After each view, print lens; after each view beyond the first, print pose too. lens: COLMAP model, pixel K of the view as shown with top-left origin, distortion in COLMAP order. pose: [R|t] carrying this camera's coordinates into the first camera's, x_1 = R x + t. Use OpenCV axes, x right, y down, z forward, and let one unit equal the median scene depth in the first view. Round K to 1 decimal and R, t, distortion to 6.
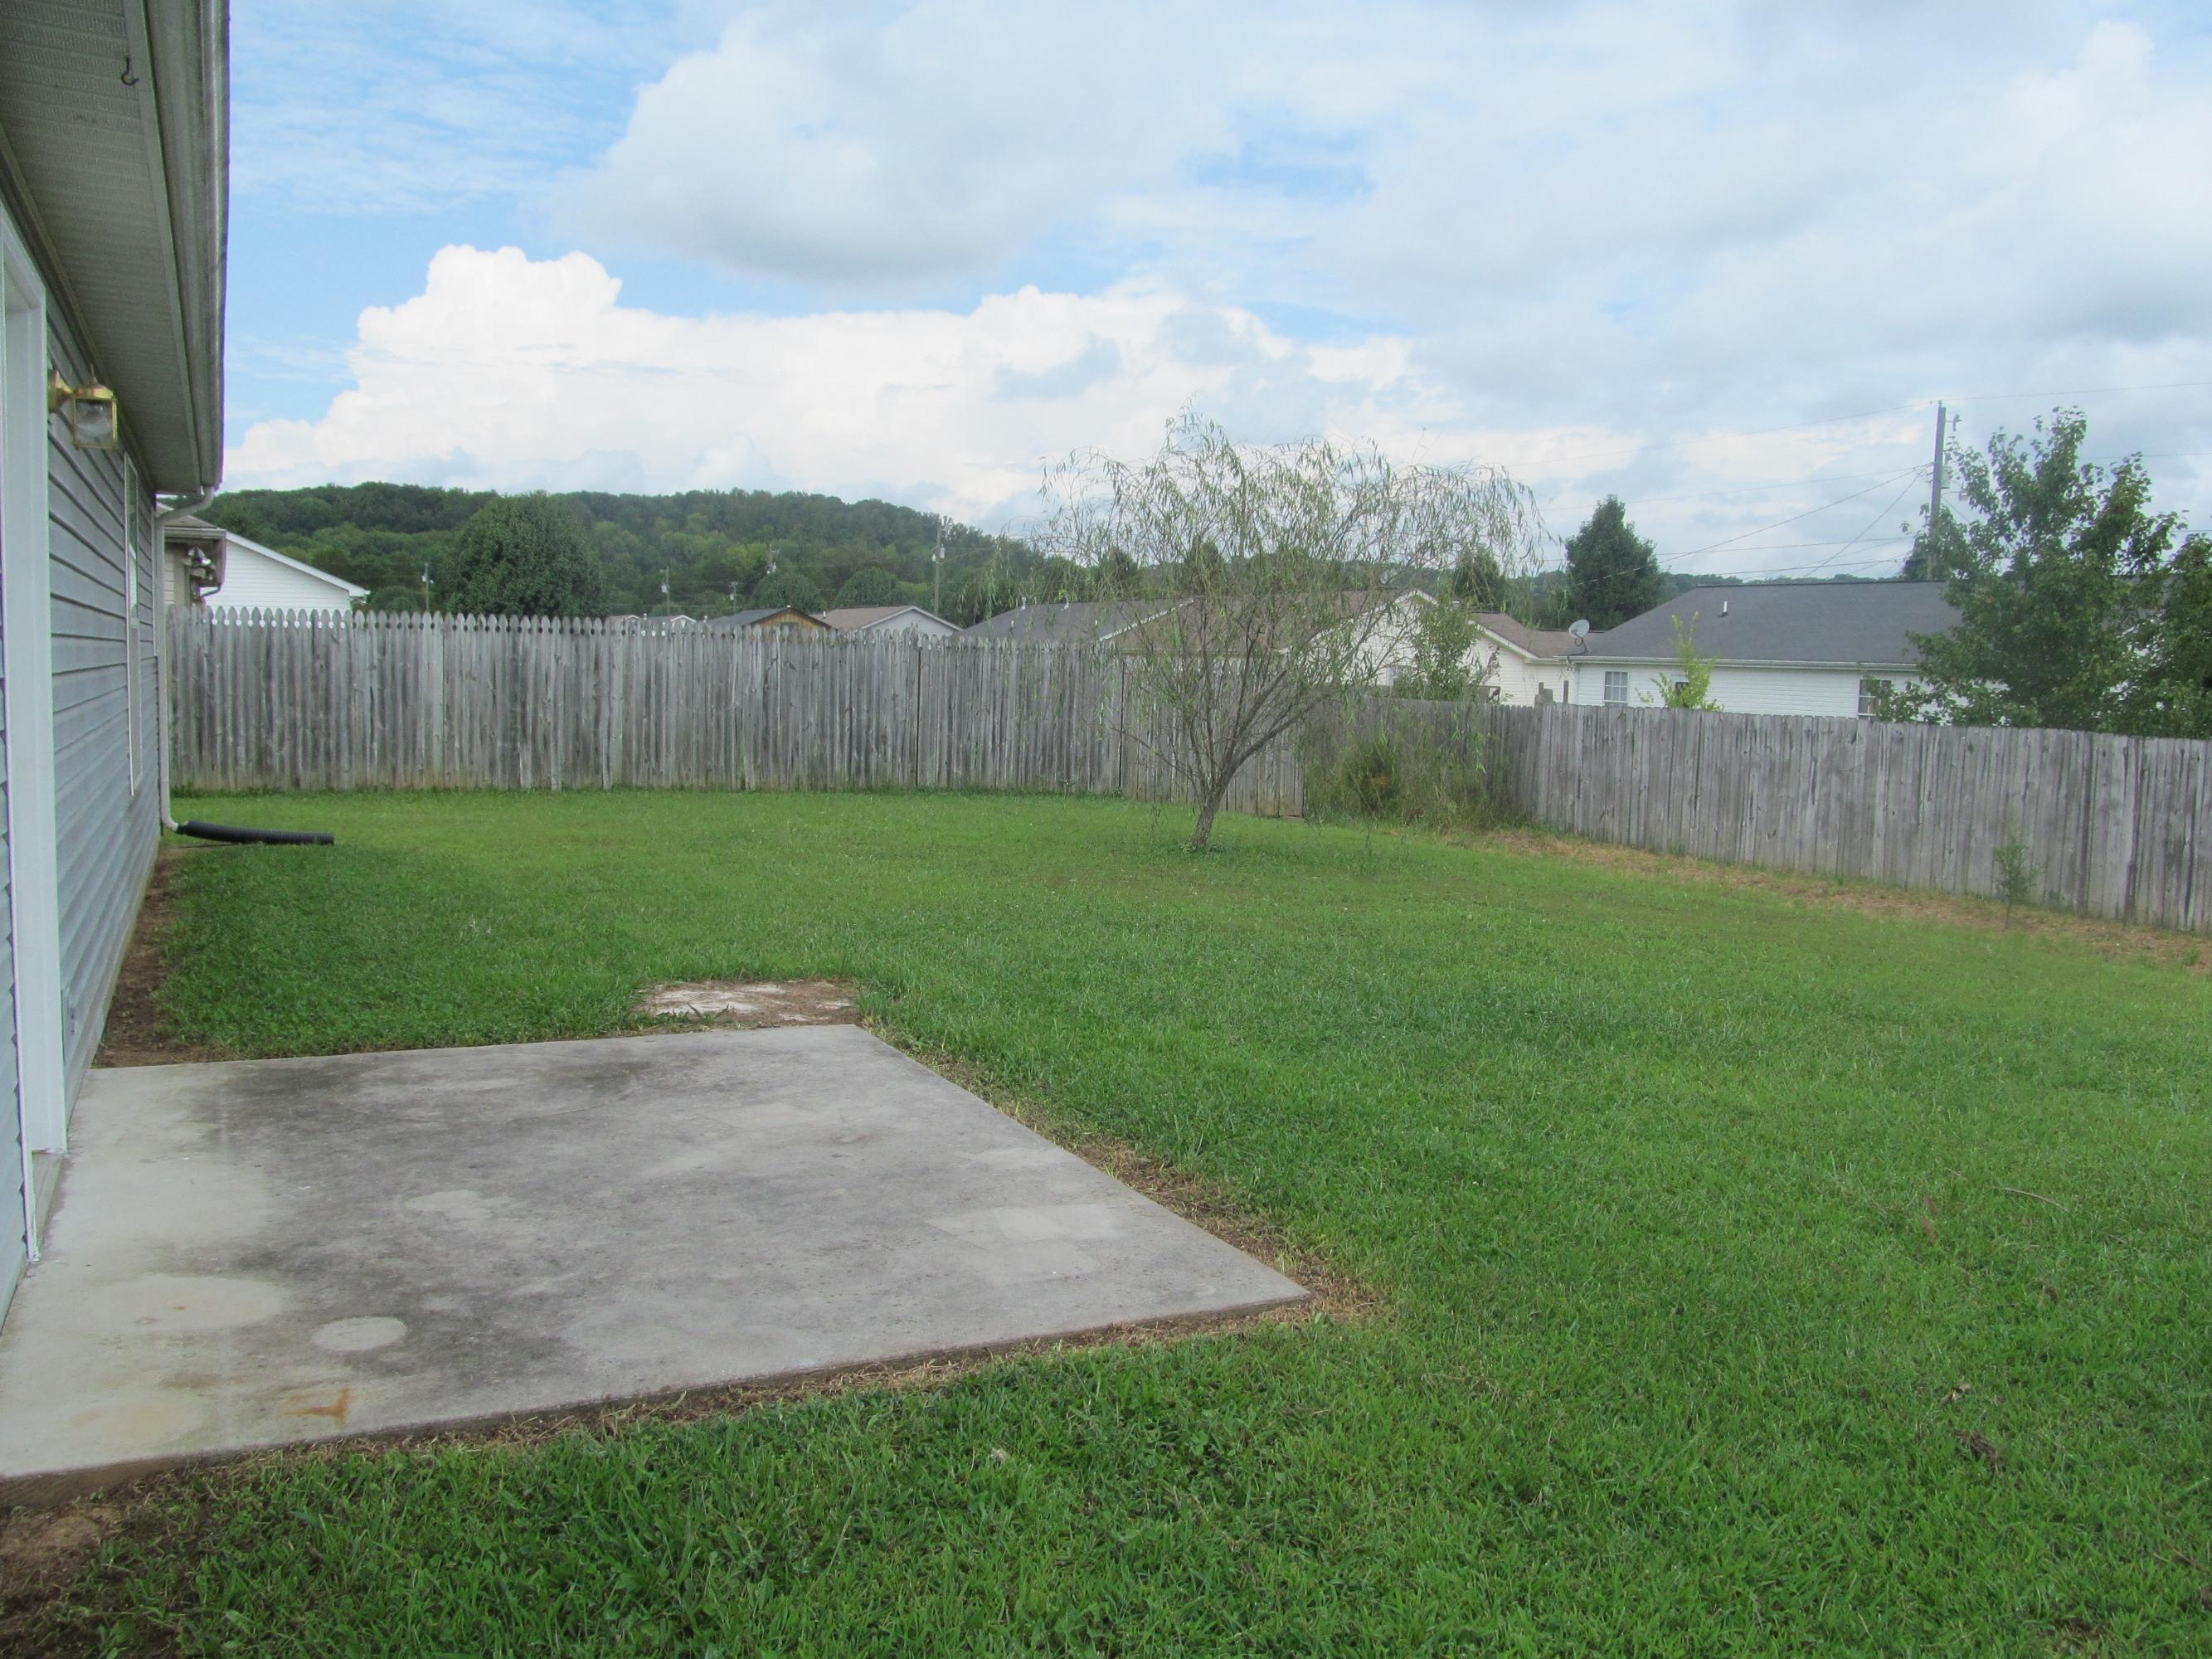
lens RADIAL K [[1834.1, 0, 1110.6], [0, 1834.1, 836.0], [0, 0, 1]] dist [-0.058947, 0.020551]
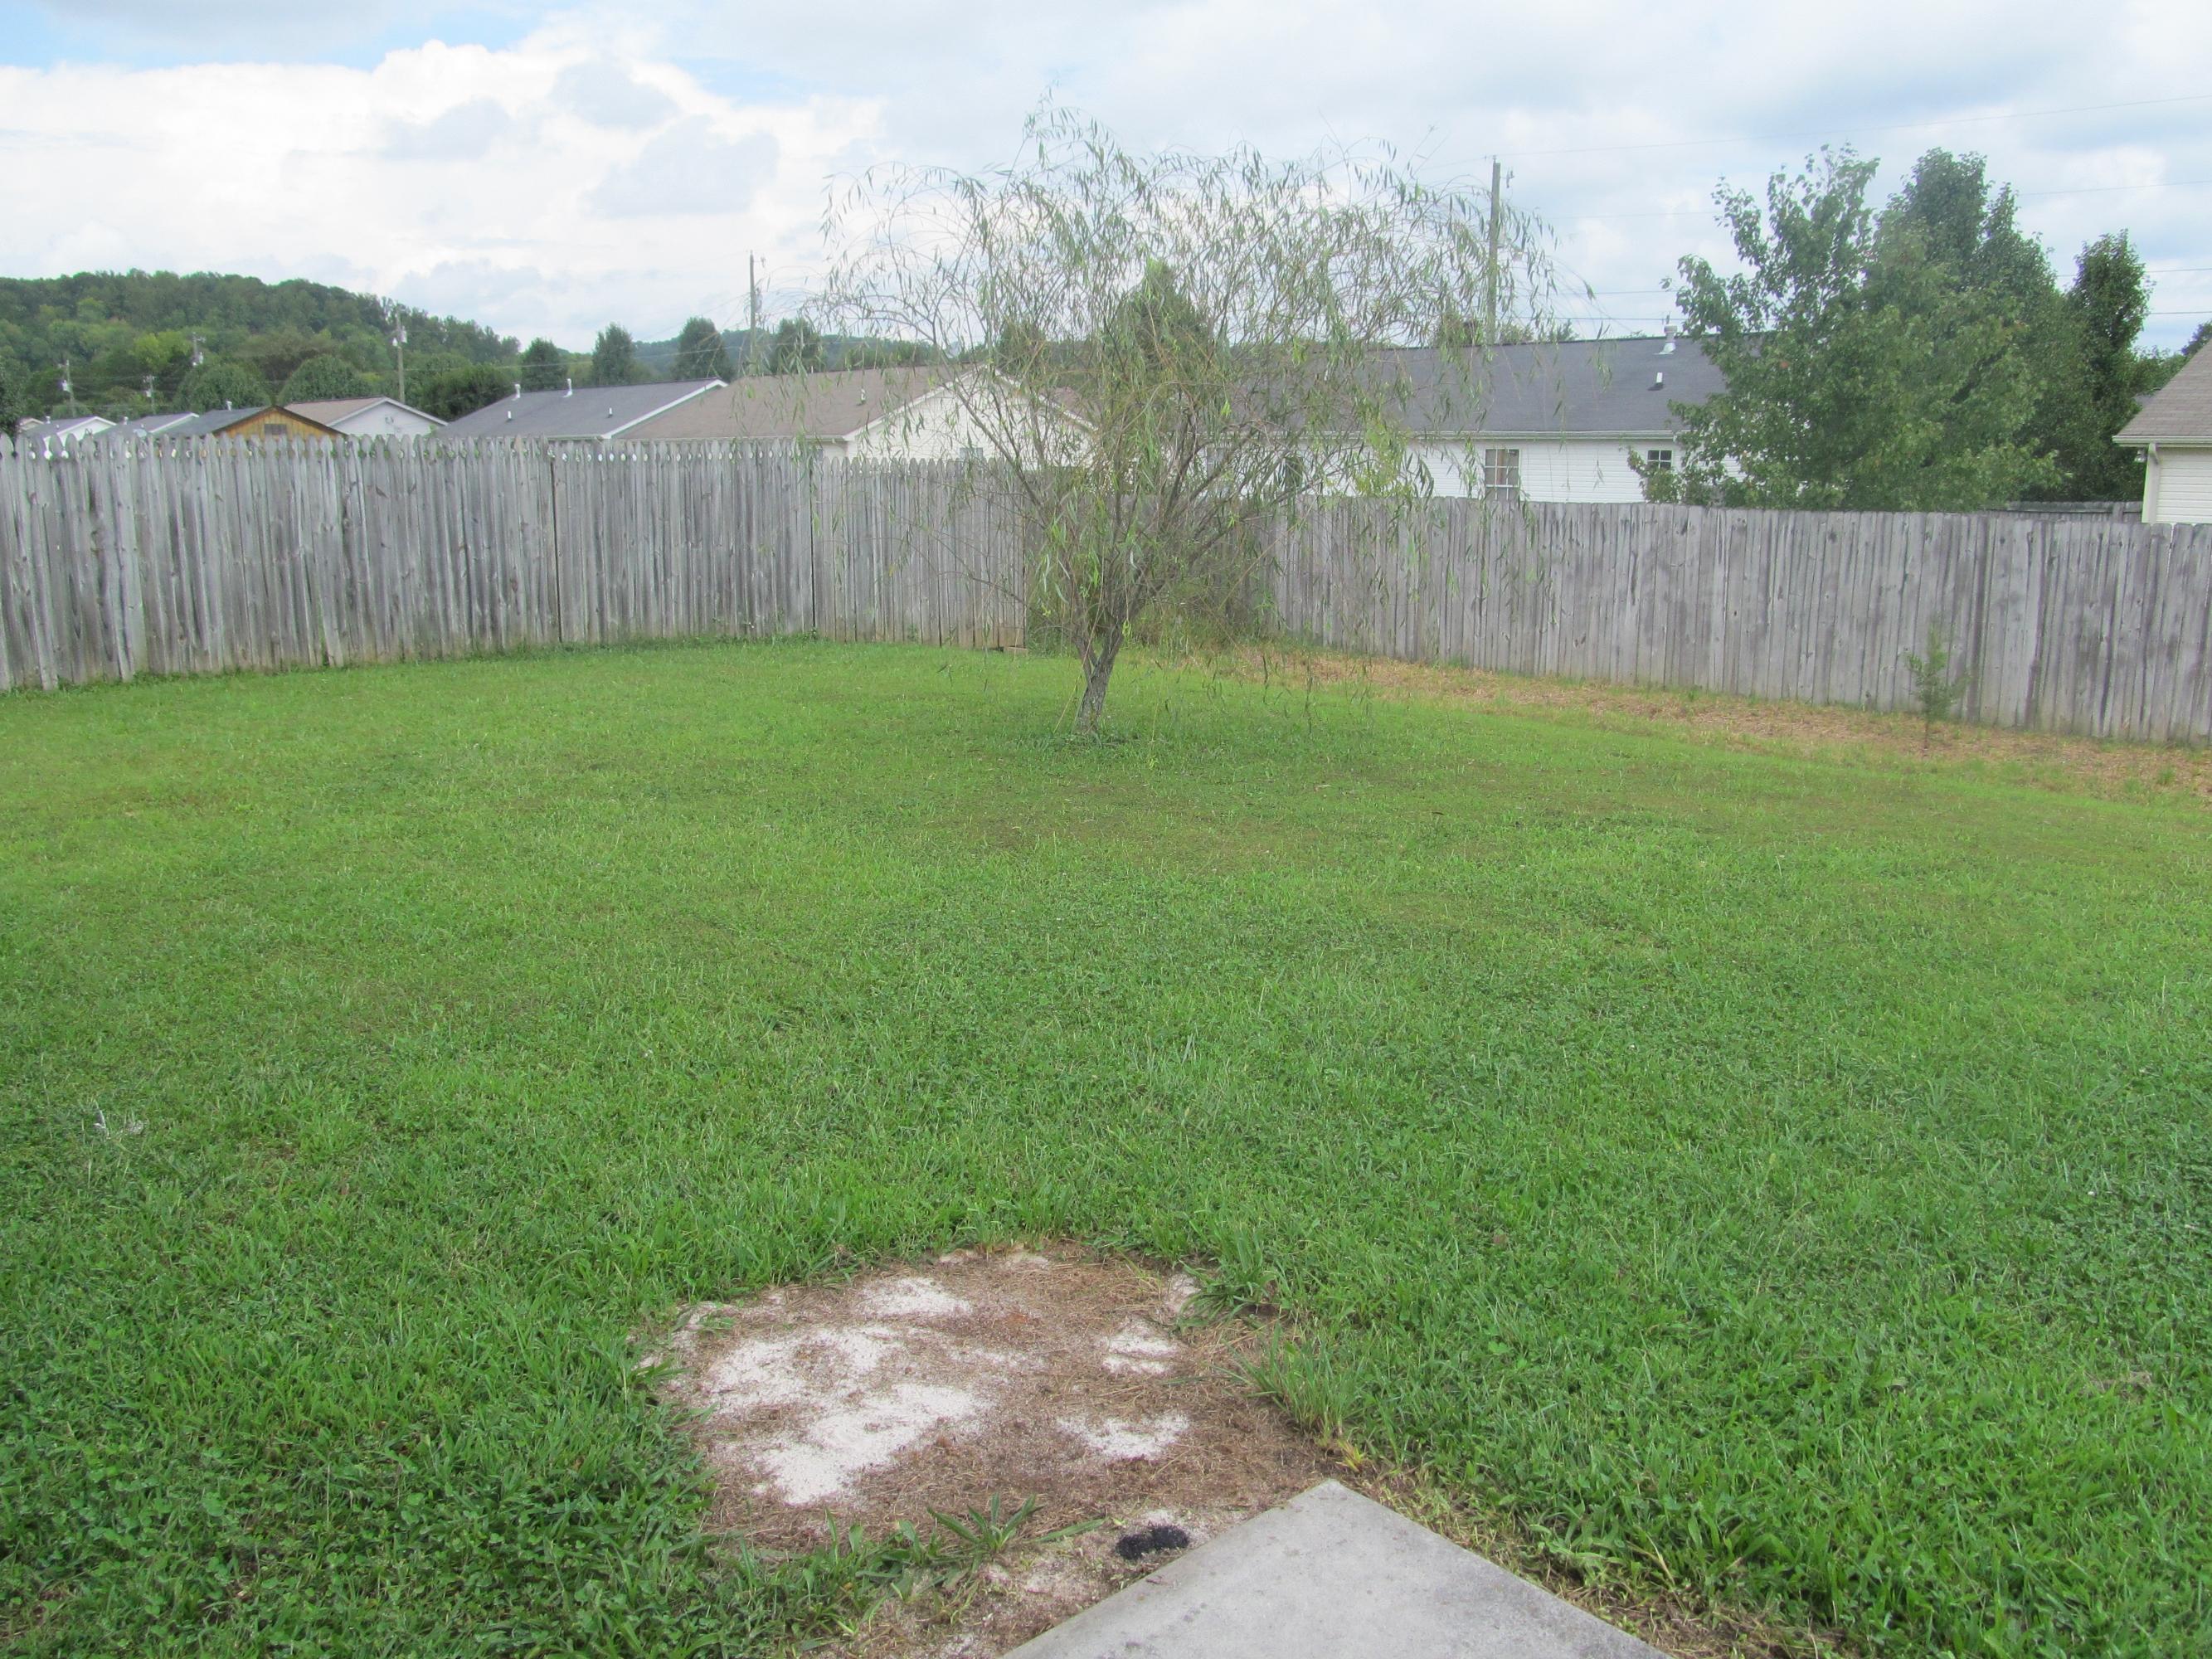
lens RADIAL K [[1834.1, 0, 1096.4], [0, 1834.1, 822.6], [0, 0, 1]] dist [-0.058947, 0.020551]
pose [[0.962048, -0.084592, 0.259439, -0.097458], [0.055226, 0.991421, 0.118471, -0.031953], [-0.267235, -0.099647, 0.958466, 0.219040]]
